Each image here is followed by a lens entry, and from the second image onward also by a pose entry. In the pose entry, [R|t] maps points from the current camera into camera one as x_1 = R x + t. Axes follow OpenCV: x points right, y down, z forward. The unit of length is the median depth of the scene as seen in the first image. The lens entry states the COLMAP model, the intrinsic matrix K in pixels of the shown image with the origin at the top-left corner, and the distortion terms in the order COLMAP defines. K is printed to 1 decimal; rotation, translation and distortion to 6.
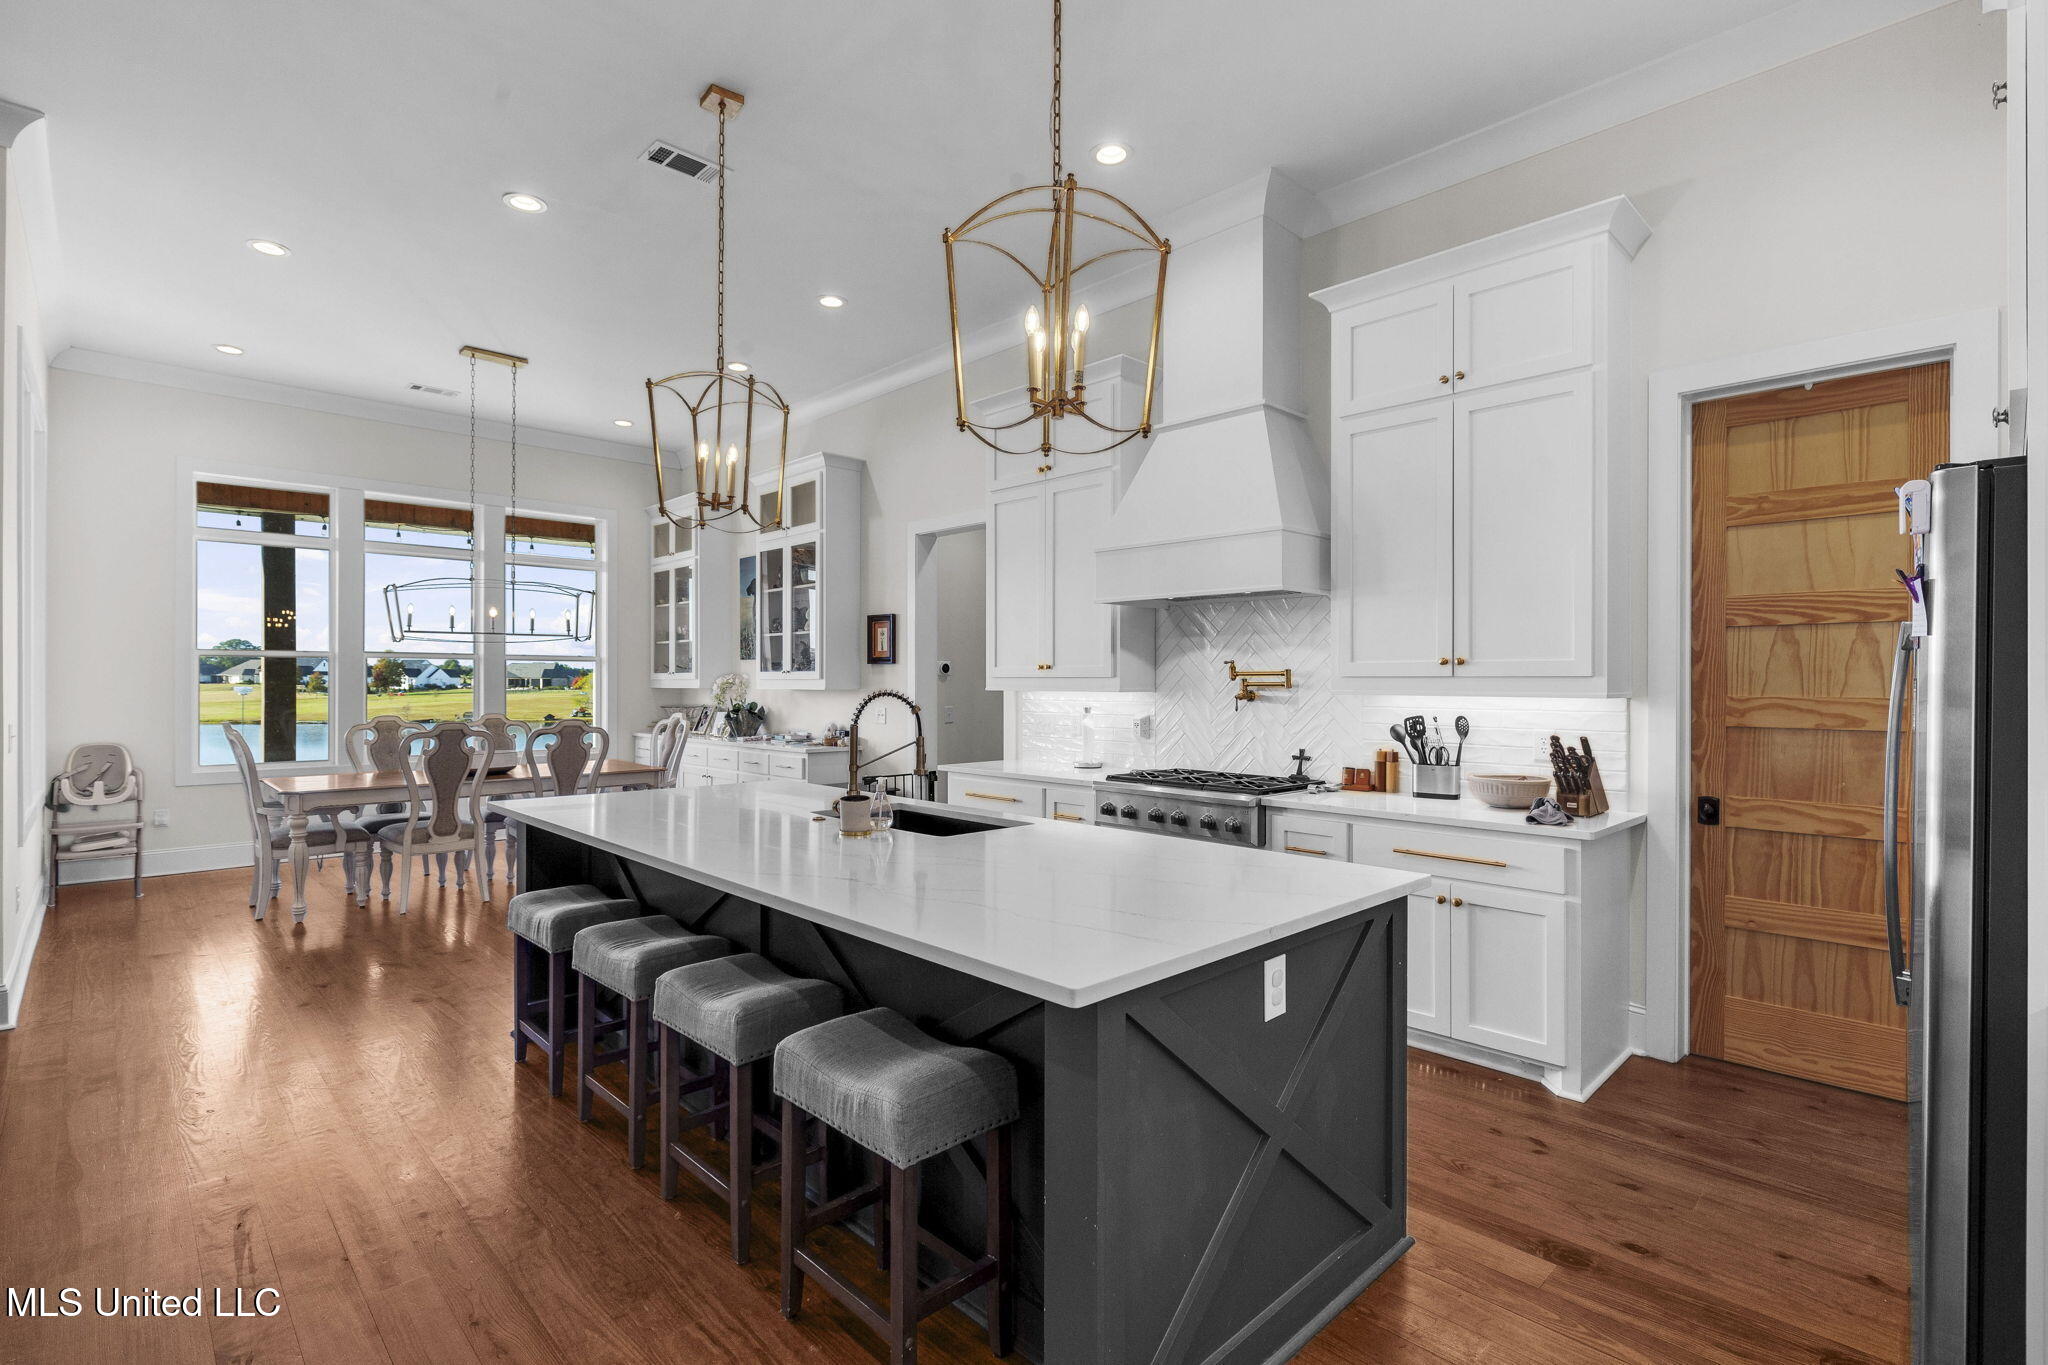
lens RADIAL K [[930.6, 0, 1025.6], [0, 930.6, 680.4], [0, 0, 1]] dist [0.003114, 0.000121]
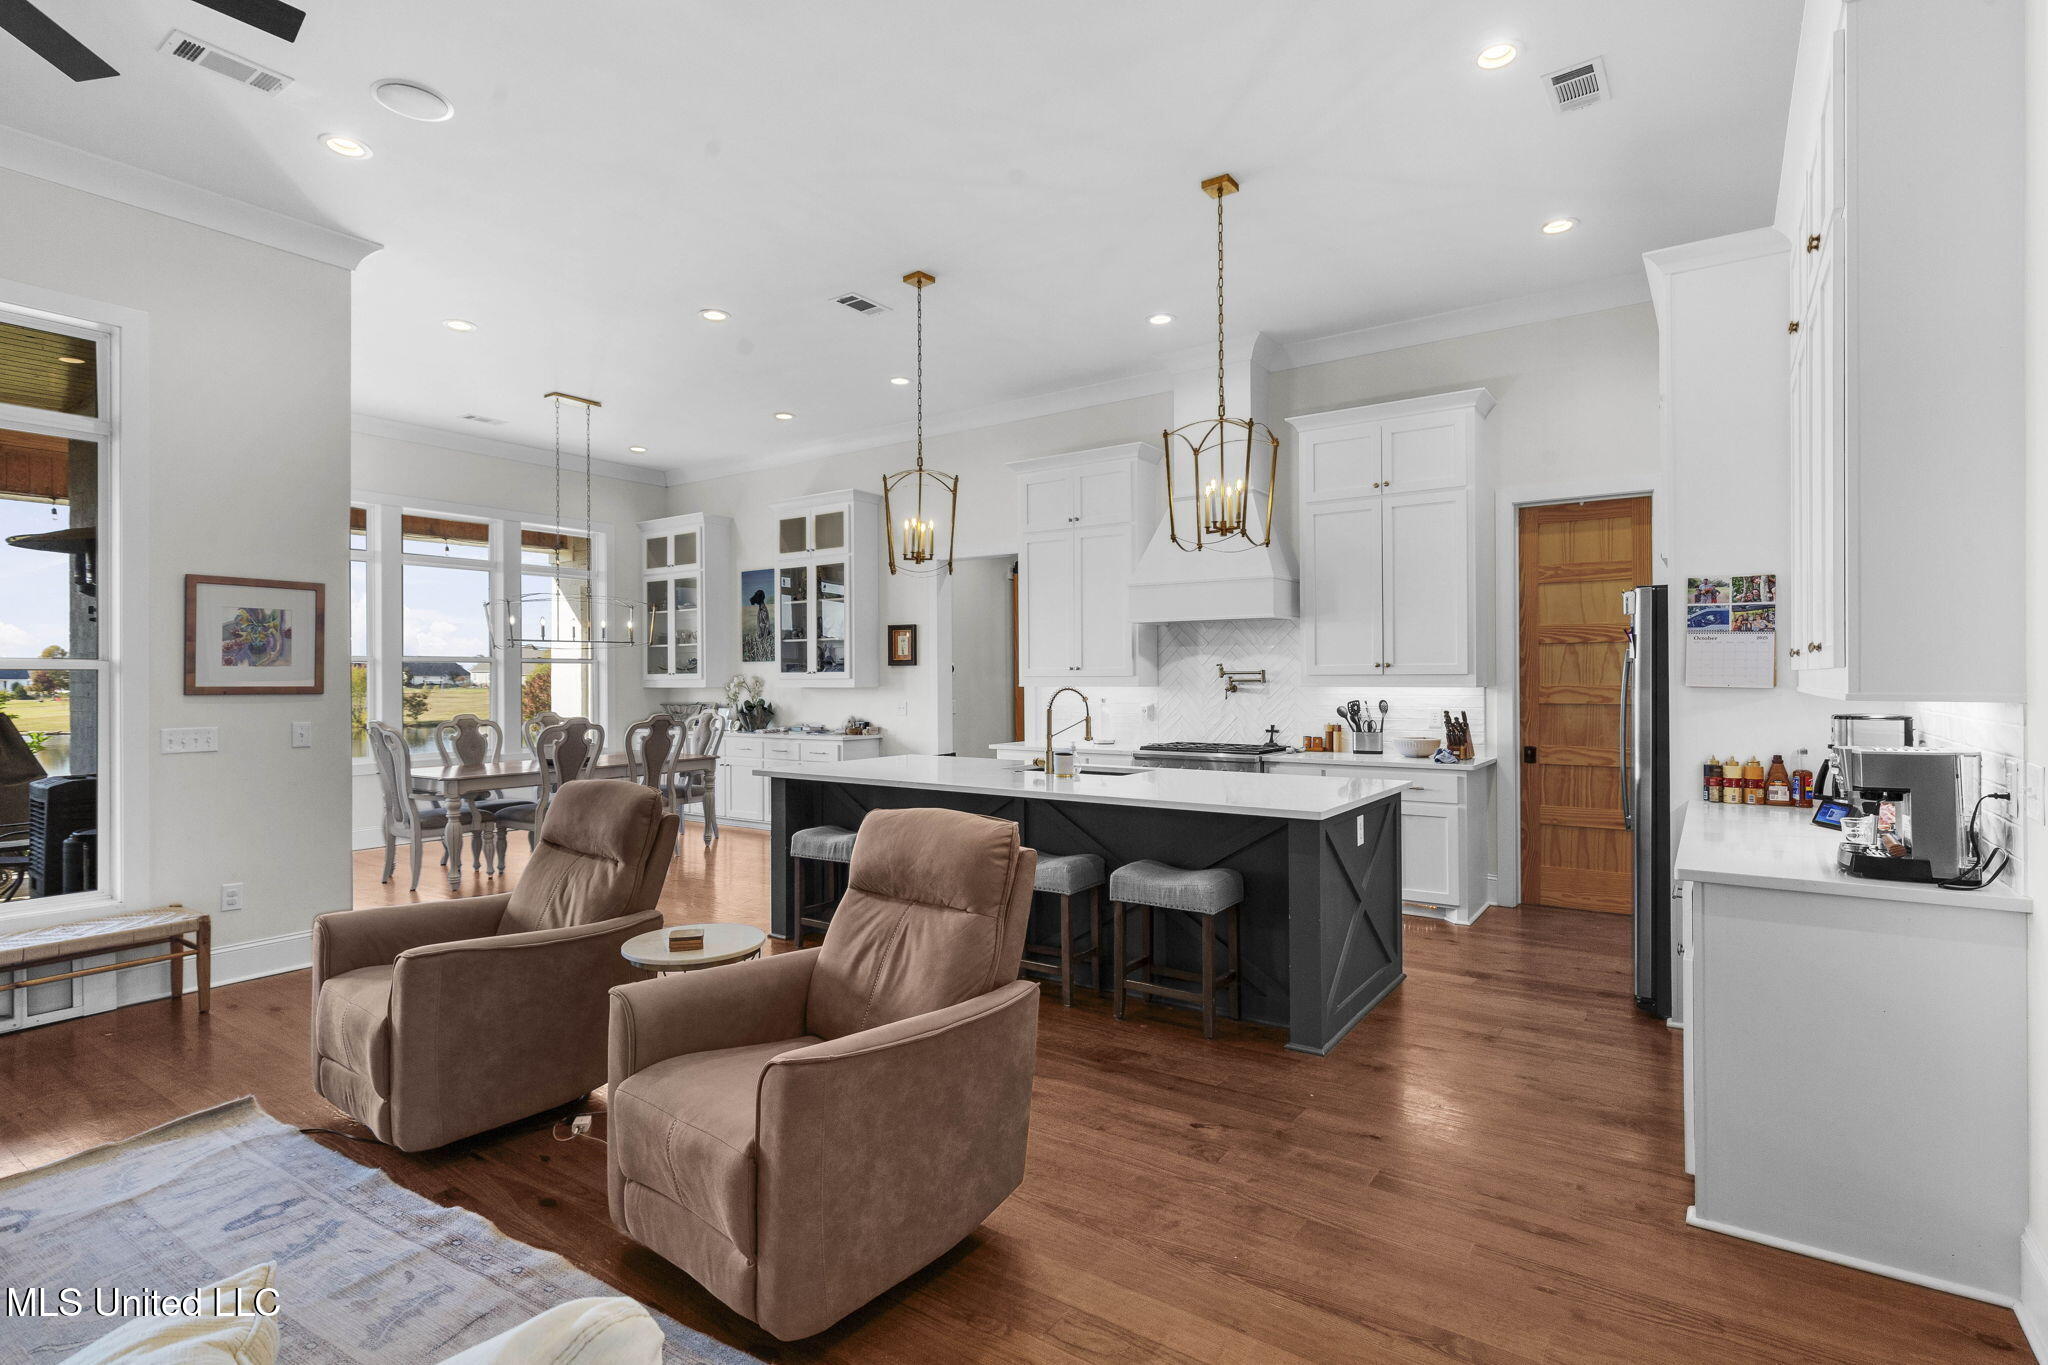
lens RADIAL K [[974.0, 0, 1021.3], [0, 974.0, 671.7], [0, 0, 1]] dist [0.016130, 0.000181]
pose [[0.982085, -0.006695, 0.188322, -0.415602], [0.007404, 0.999968, -0.003063, -0.007969], [-0.188295, 0.004402, 0.982103, -0.463574]]
